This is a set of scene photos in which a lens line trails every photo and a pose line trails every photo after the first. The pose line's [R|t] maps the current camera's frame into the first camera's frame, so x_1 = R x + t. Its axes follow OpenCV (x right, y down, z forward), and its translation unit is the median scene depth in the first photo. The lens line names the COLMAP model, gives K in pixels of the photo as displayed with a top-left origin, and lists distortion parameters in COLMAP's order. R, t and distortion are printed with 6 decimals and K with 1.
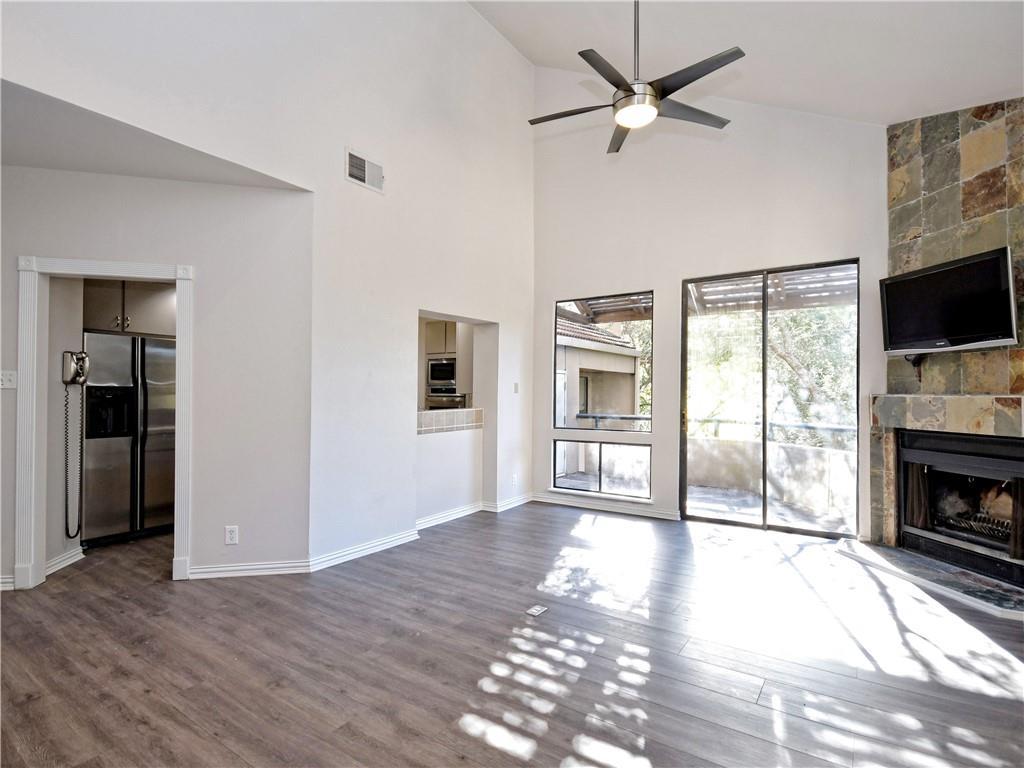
lens RADIAL K [[505.8, 0, 506.9], [0, 505.8, 389.7], [0, 0, 1]] dist [0.006462, -0.008236]
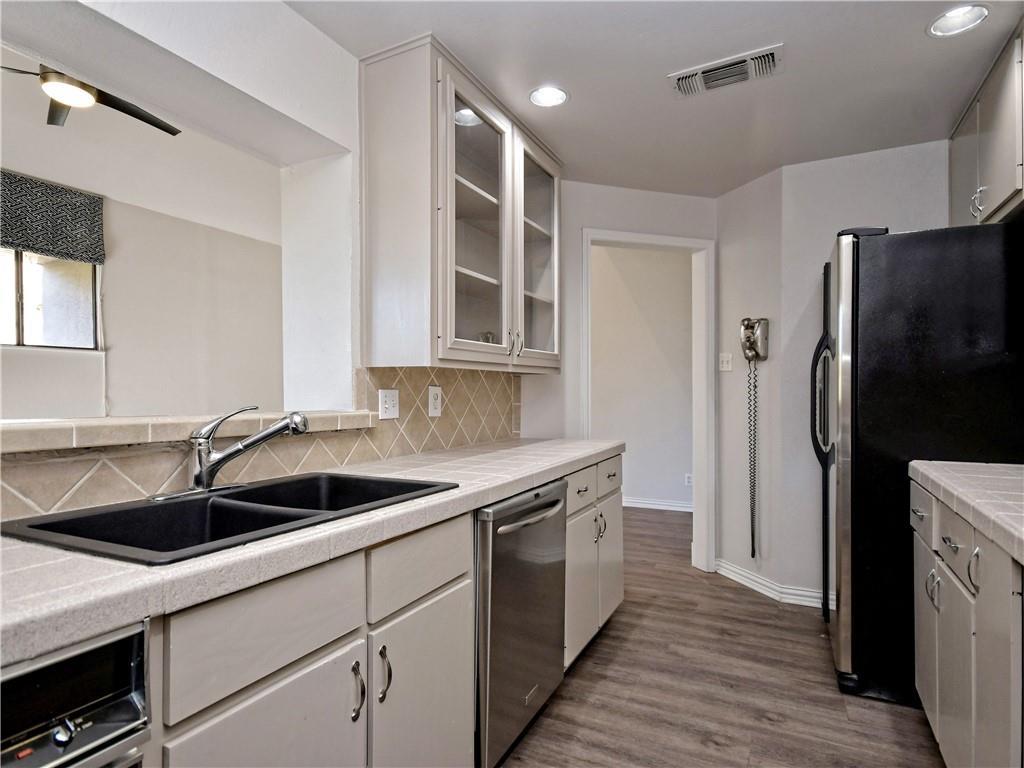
lens RADIAL K [[563.9, 0, 508.1], [0, 563.9, 389.5], [0, 0, 1]] dist [0.006513, -0.000587]
pose [[-0.990917, 0.000419, -0.134473, -0.364762], [0.001728, 0.999952, -0.009617, 0.044073], [0.134463, -0.009762, -0.990871, 1.785776]]
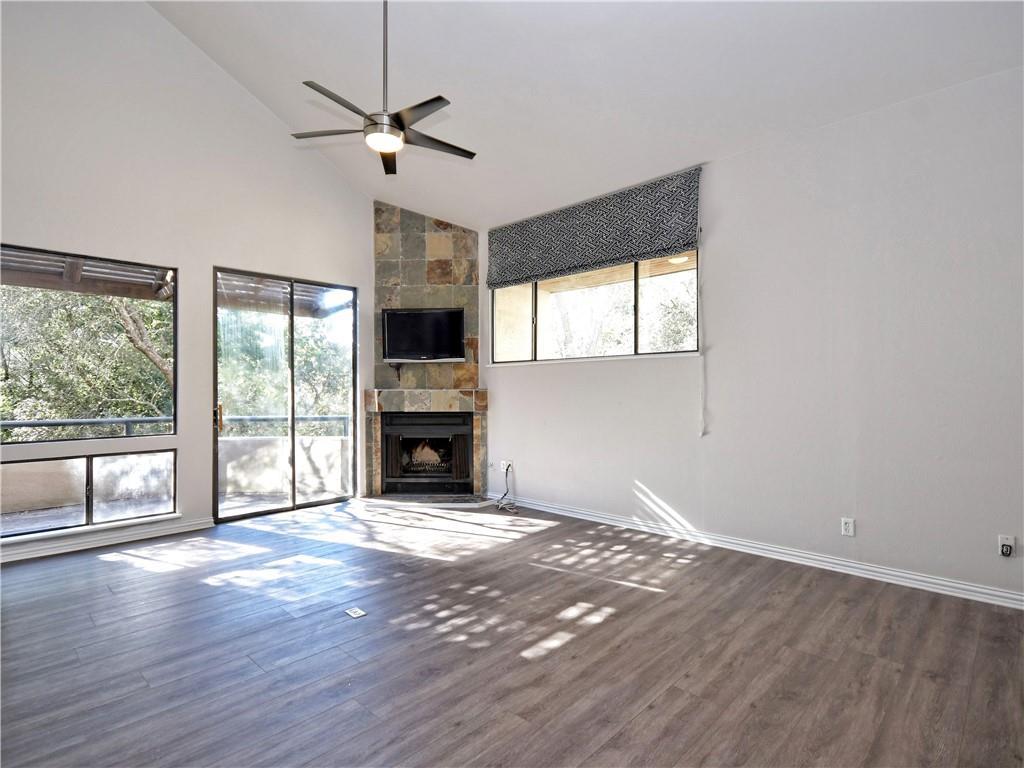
lens RADIAL K [[505.8, 0, 513.2], [0, 505.8, 383.7], [0, 0, 1]] dist [0.006462, -0.008236]
pose [[0.181818, 0.008665, 0.983294, -0.644125], [-0.004458, 0.999958, -0.007988, 0.003963], [-0.983322, -0.002931, 0.181849, 0.405818]]
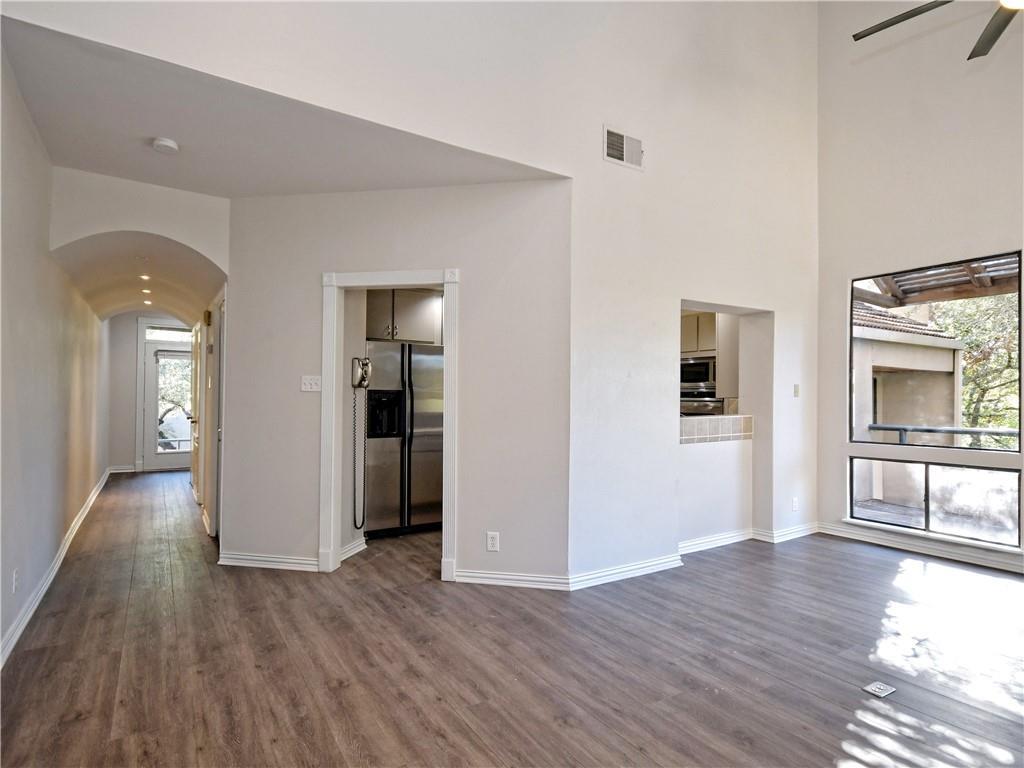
lens RADIAL K [[540.2, 0, 515.5], [0, 540.2, 391.9], [0, 0, 1]] dist [-0.002615, 0.005608]
pose [[0.923226, -0.003954, -0.384237, -0.095752], [0.001413, 0.999975, -0.006895, 0.005930], [0.384255, 0.005823, 0.923209, 0.050823]]
